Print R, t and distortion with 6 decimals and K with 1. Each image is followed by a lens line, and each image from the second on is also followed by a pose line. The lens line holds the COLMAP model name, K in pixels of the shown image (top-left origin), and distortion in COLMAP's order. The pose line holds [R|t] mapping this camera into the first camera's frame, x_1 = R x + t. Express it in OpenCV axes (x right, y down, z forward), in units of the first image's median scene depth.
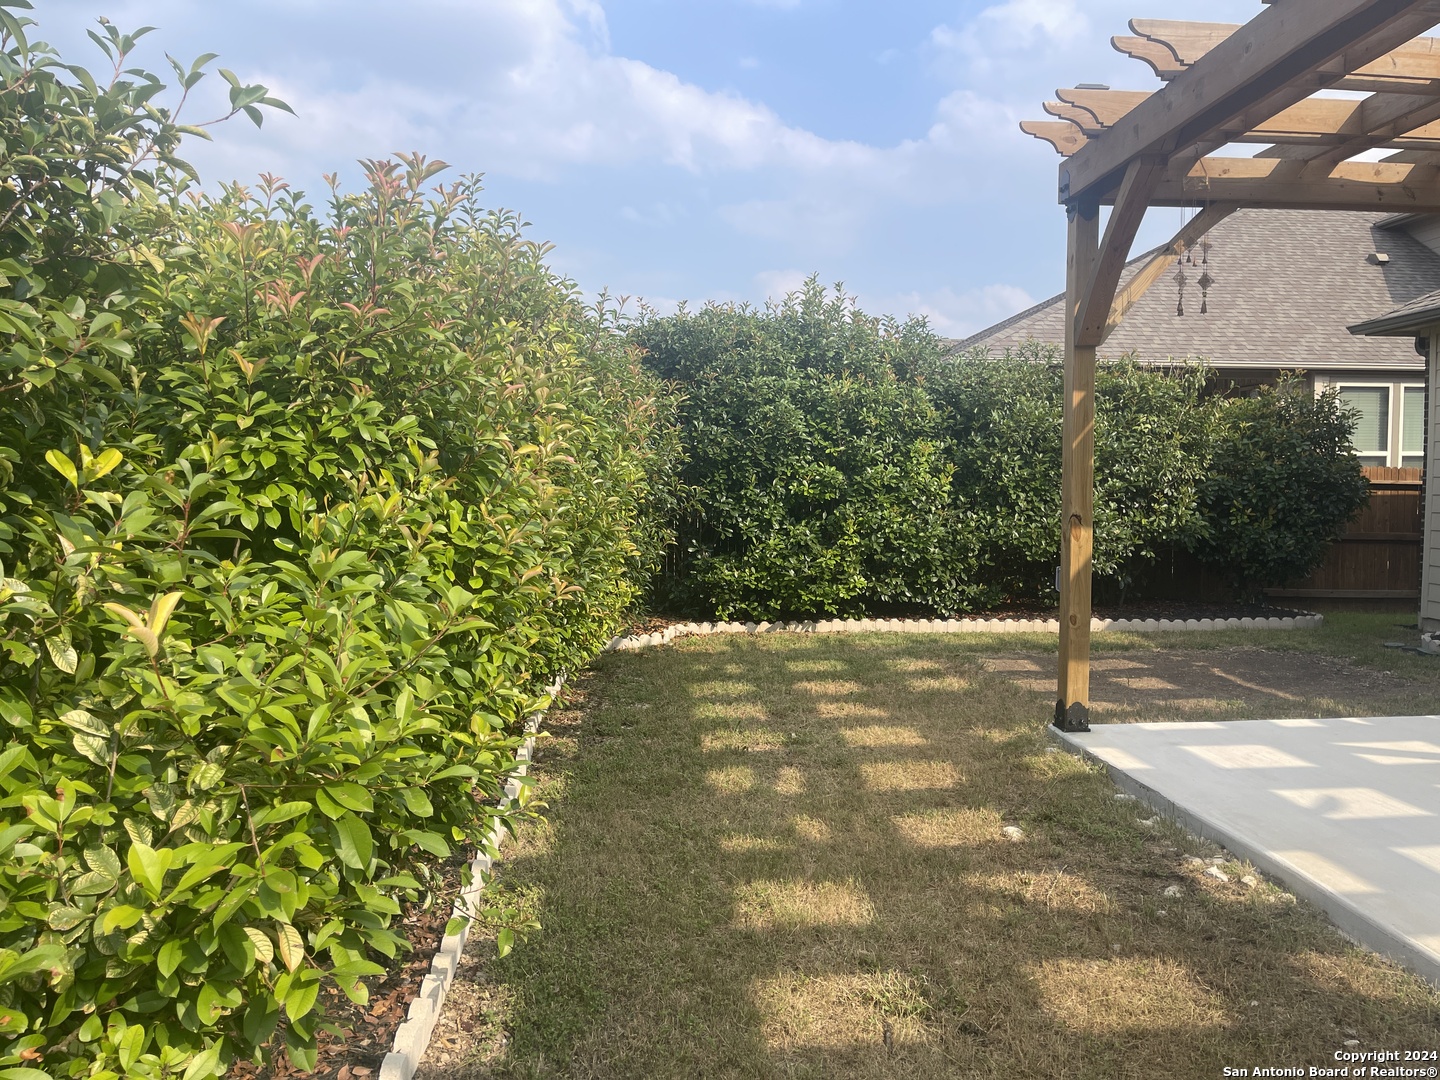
lens RADIAL K [[1084.3, 0, 729.1], [0, 1084.3, 530.1], [0, 0, 1]] dist [0.082627, -0.107991]
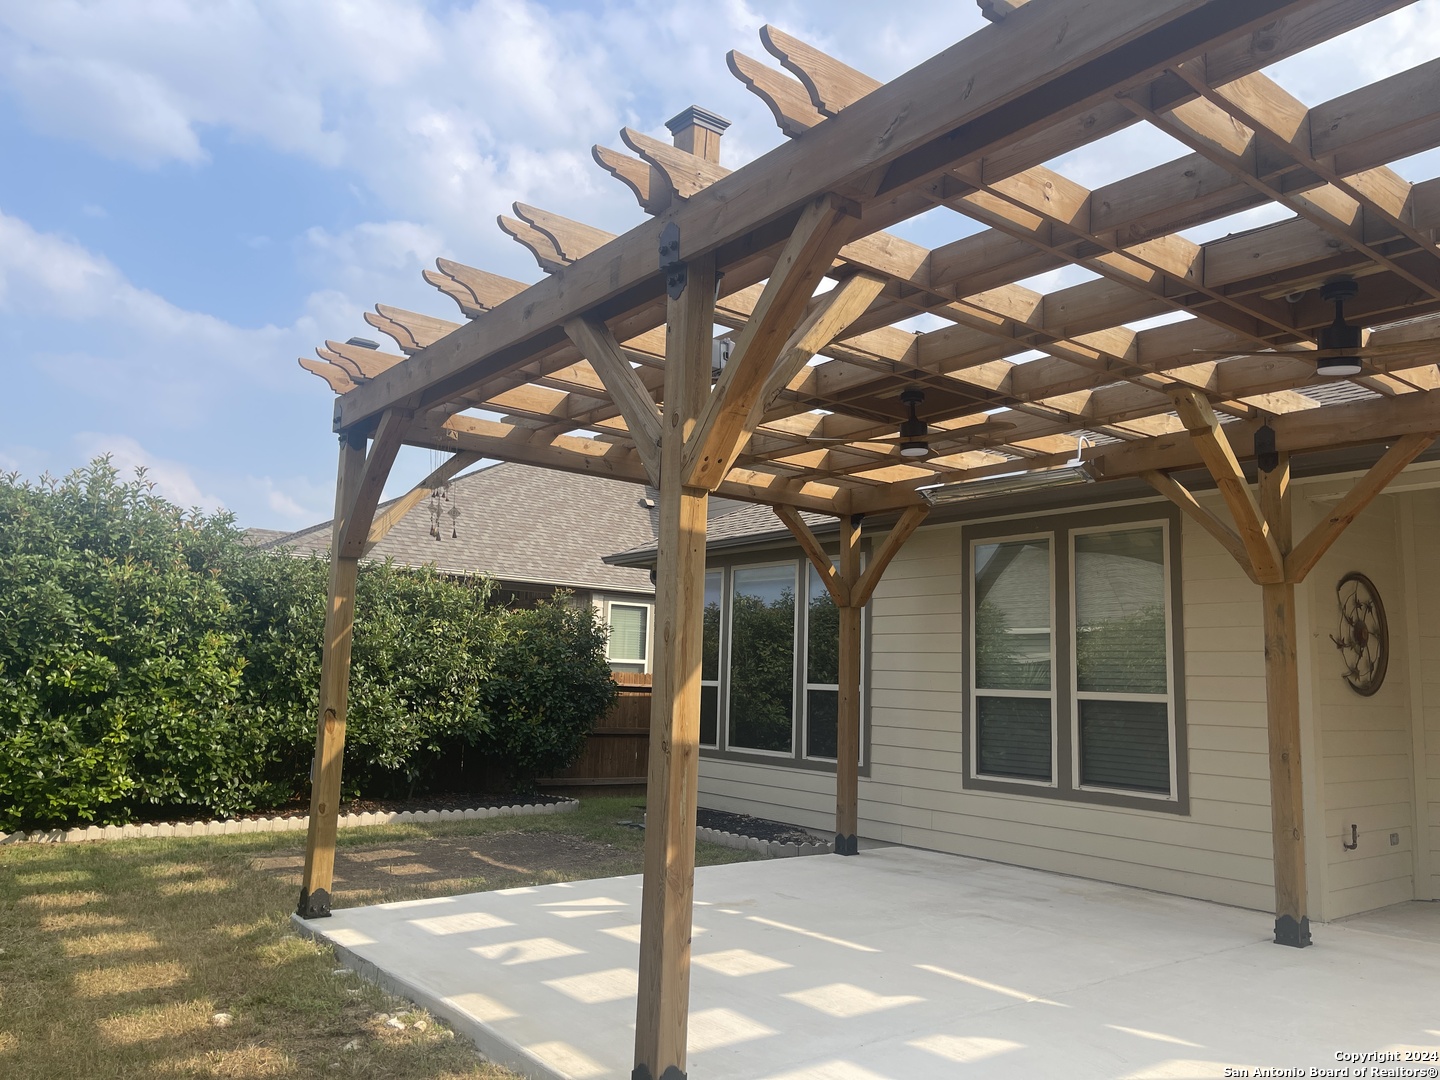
lens RADIAL K [[1084.3, 0, 725.8], [0, 1084.3, 533.5], [0, 0, 1]] dist [0.082627, -0.107991]
pose [[0.838259, 0.097231, 0.536534, 0.025396], [-0.001018, 0.984250, -0.176777, 0.003912], [-0.545272, 0.147639, 0.825156, -0.084909]]
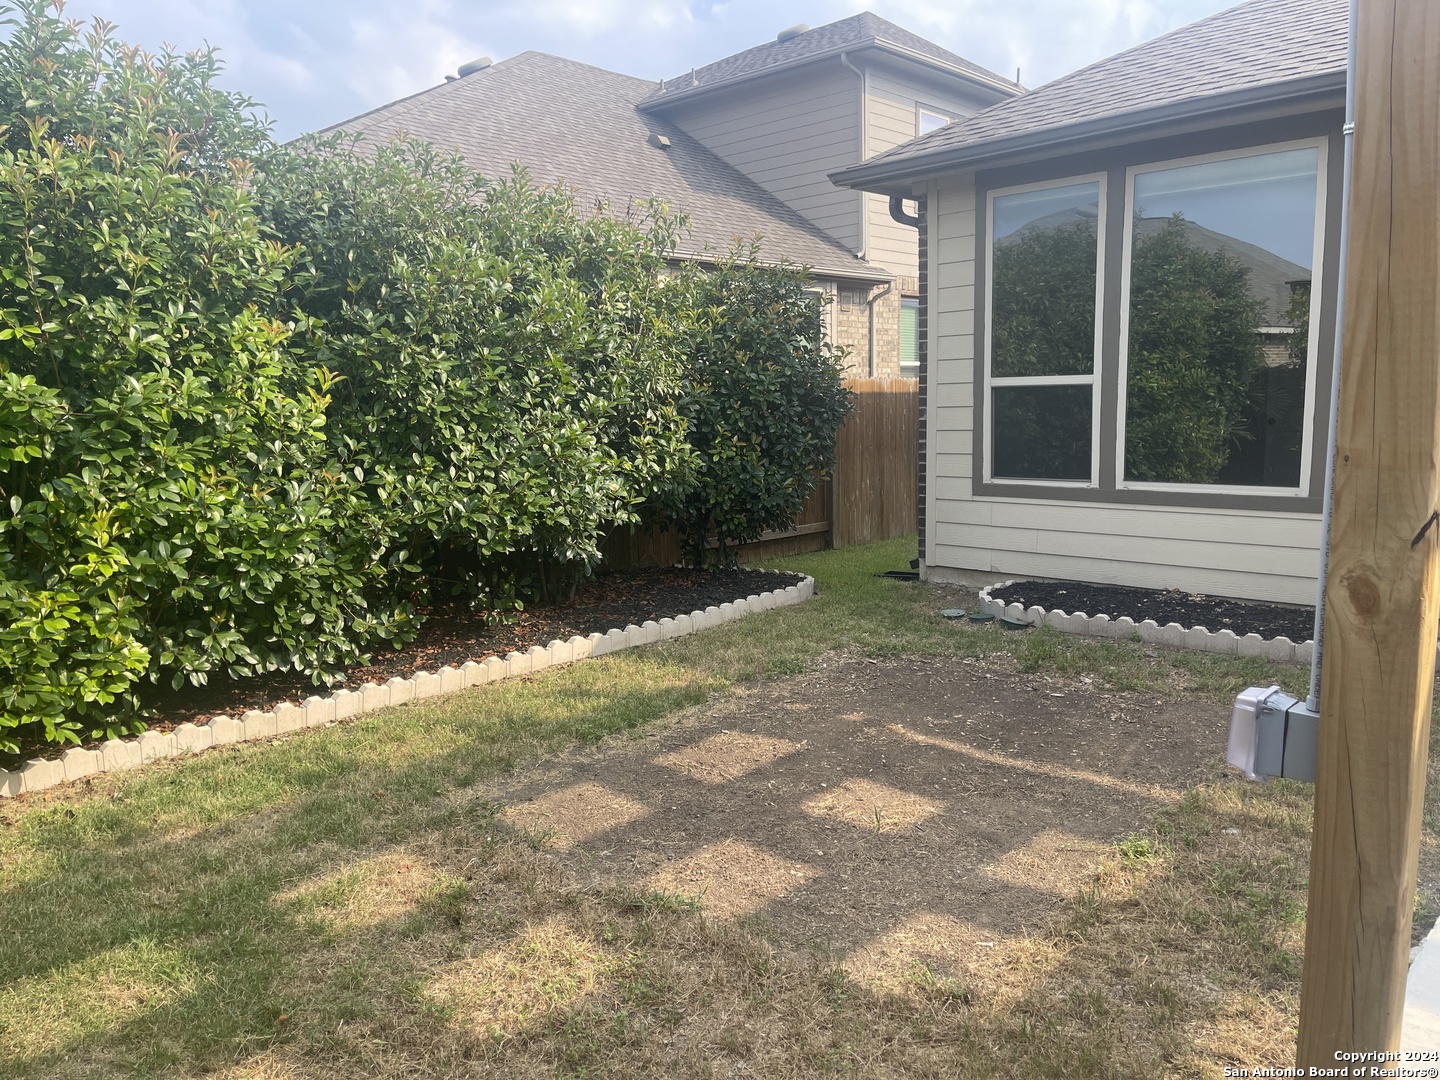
lens RADIAL K [[1084.3, 0, 720.6], [0, 1084.3, 549.5], [0, 0, 1]] dist [0.082627, -0.107991]
pose [[0.740099, -0.116593, 0.662313, 0.012276], [0.059963, 0.992374, 0.107691, -0.024726], [-0.669819, -0.039988, 0.741447, 0.543778]]
